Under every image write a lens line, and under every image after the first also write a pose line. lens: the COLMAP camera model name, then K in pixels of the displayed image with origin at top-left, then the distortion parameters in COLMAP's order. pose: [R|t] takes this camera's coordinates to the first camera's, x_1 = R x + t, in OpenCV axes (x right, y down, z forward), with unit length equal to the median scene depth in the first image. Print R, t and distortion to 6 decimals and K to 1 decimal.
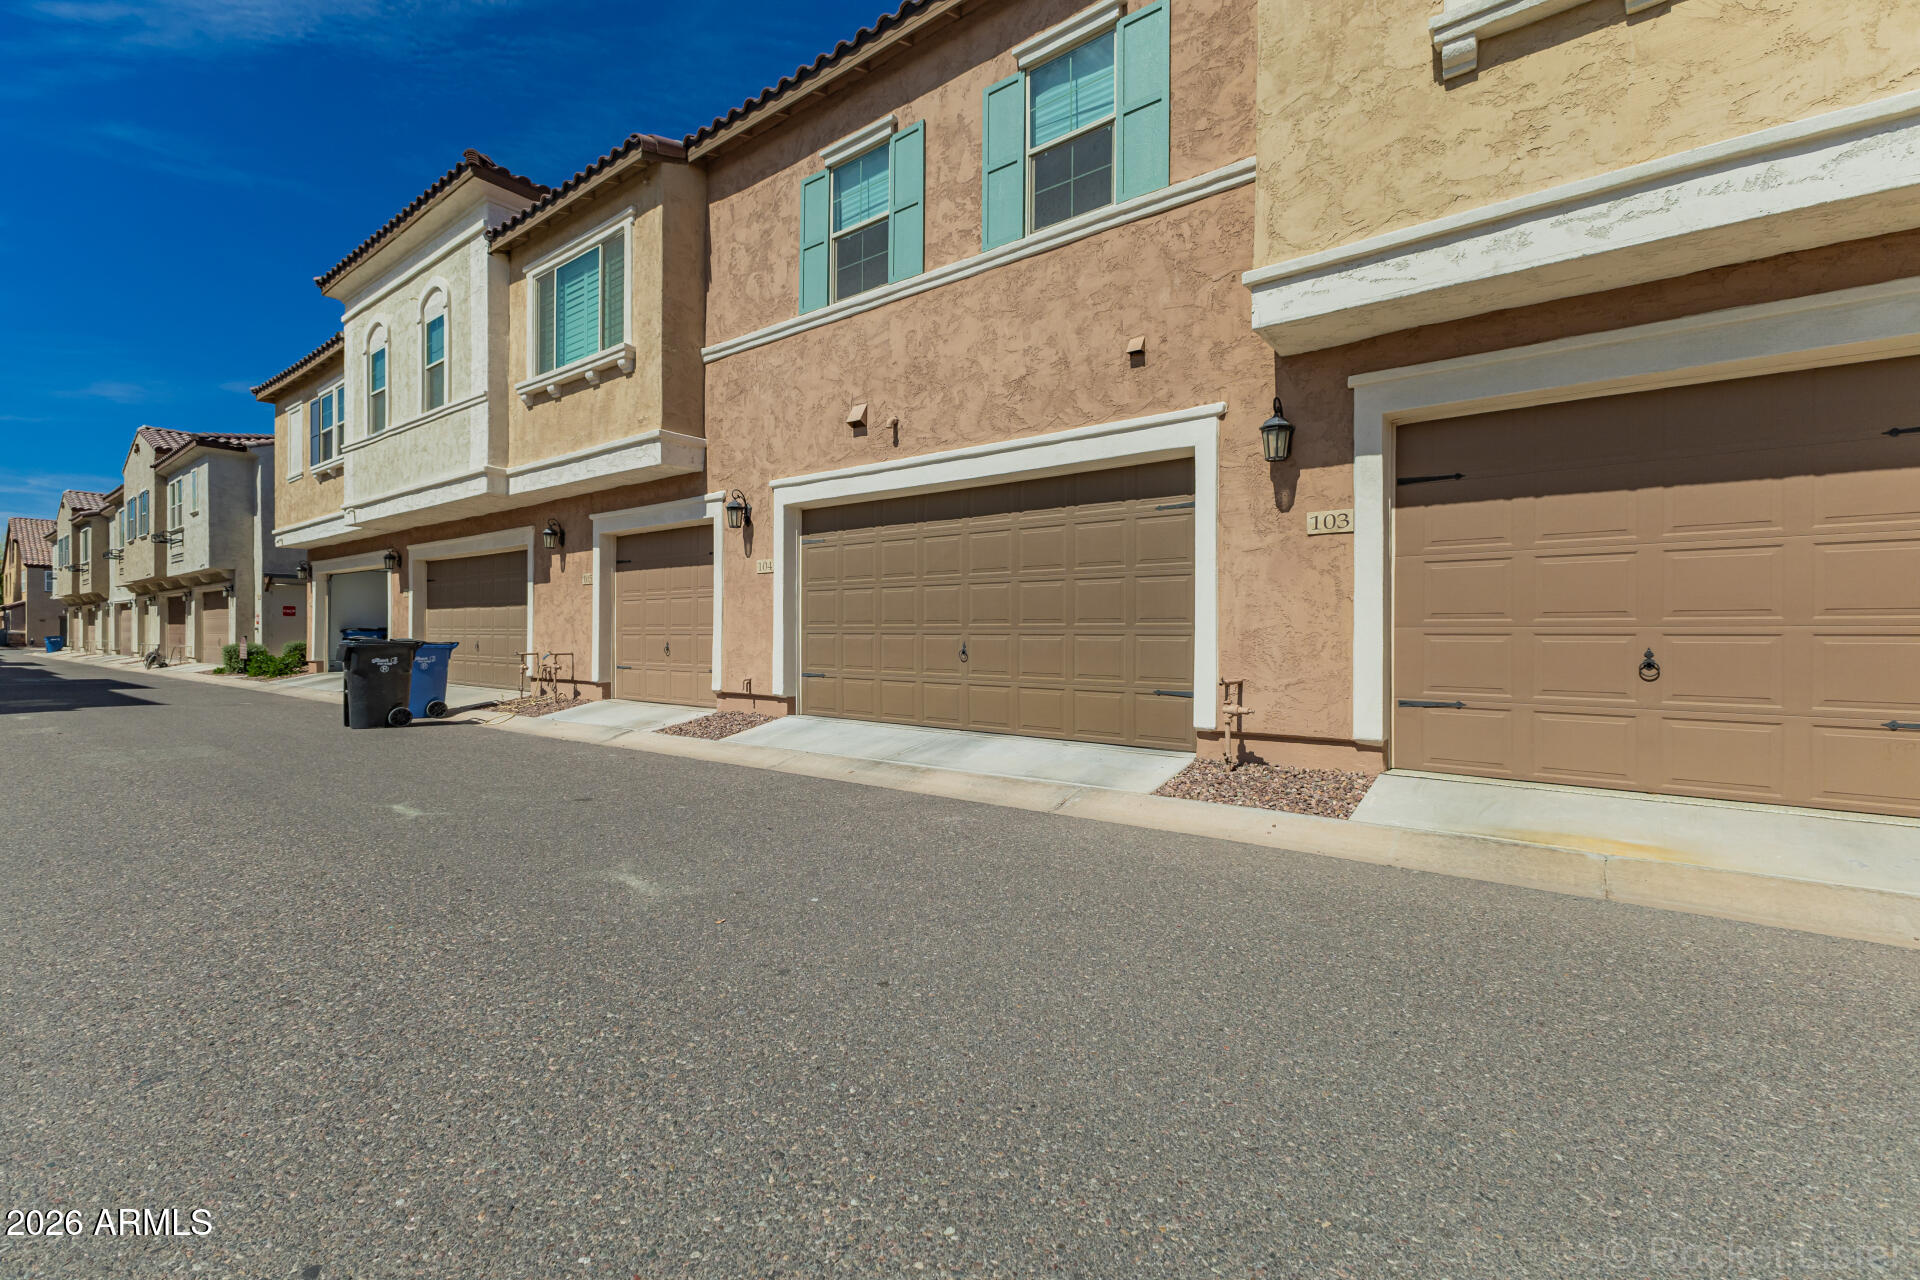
lens RADIAL K [[826.9, 0, 943.7], [0, 826.9, 638.8], [0, 0, 1]] dist [0.011096, -0.002364]
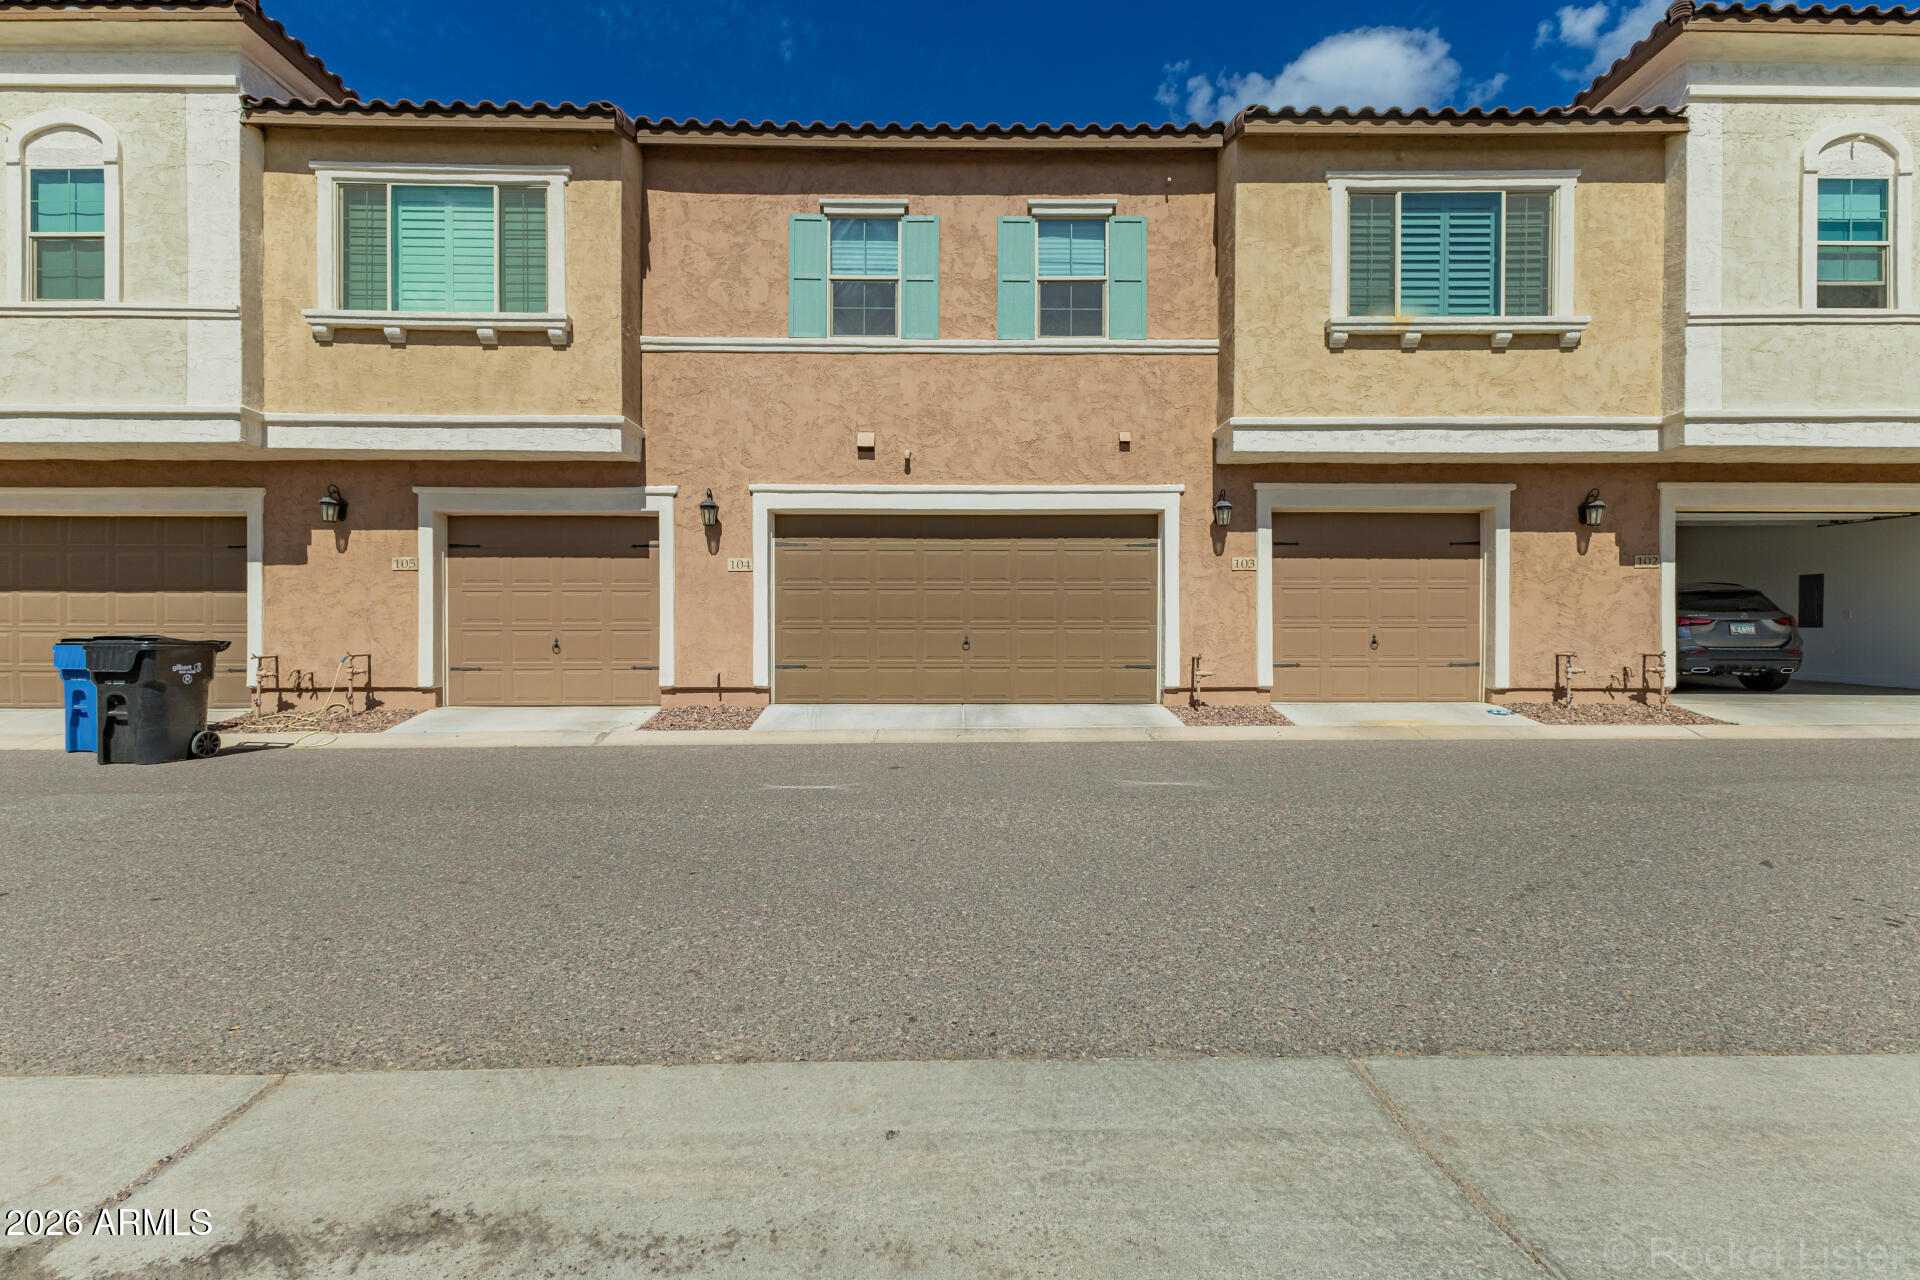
lens RADIAL K [[826.9, 0, 952.5], [0, 826.9, 638.1], [0, 0, 1]] dist [0.011096, -0.002364]
pose [[0.779572, -0.010410, 0.626227, -0.733441], [0.006287, 0.999942, 0.008795, -0.002067], [-0.626282, -0.002919, 0.779591, 0.013413]]
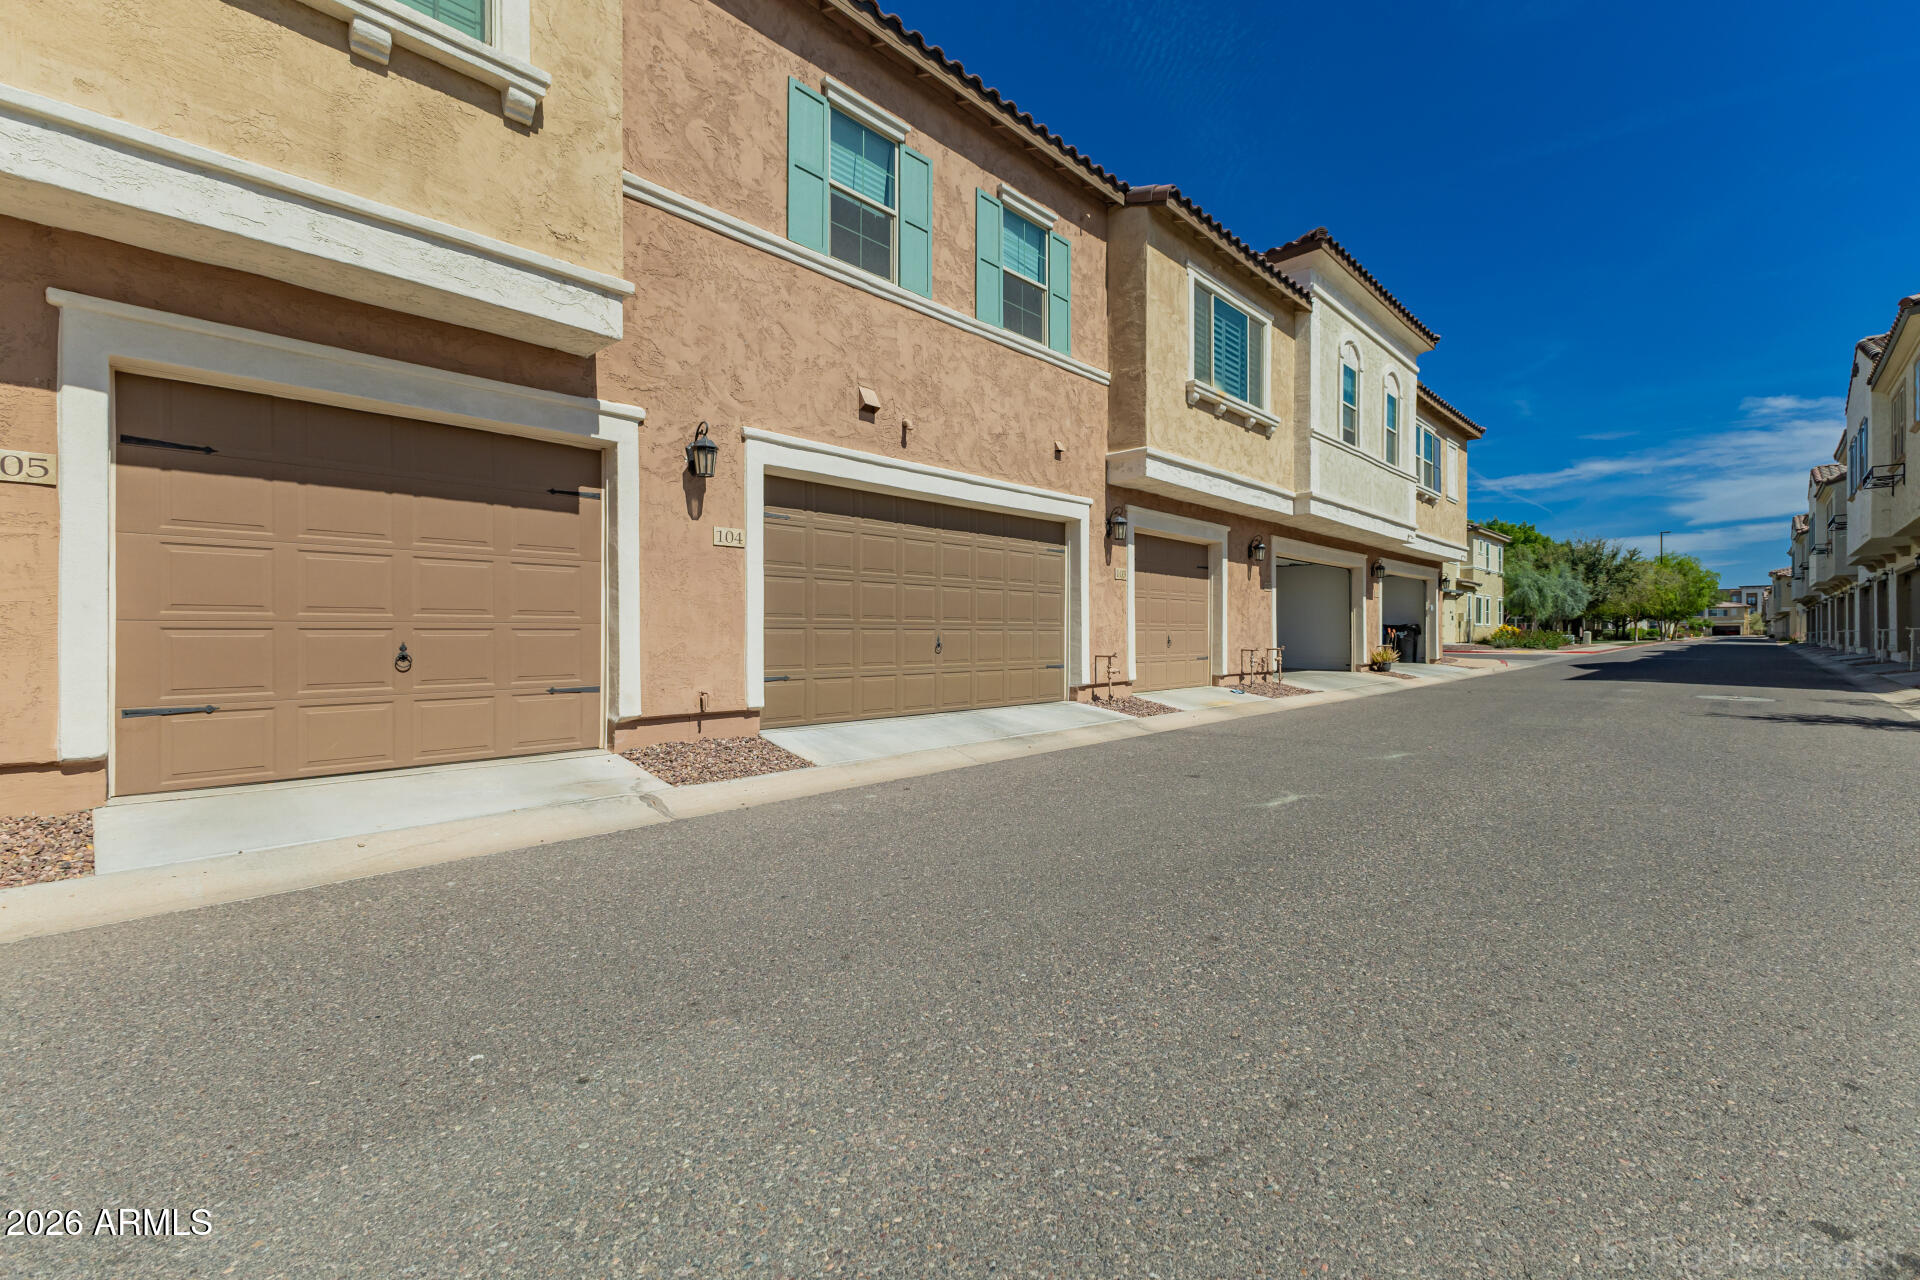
lens RADIAL K [[826.9, 0, 943.2], [0, 826.9, 637.0], [0, 0, 1]] dist [0.011096, -0.002364]
pose [[0.094342, -0.007863, 0.995509, -1.034750], [0.003345, 0.999966, 0.007581, -0.003374], [-0.995534, 0.002615, 0.094365, 0.816247]]
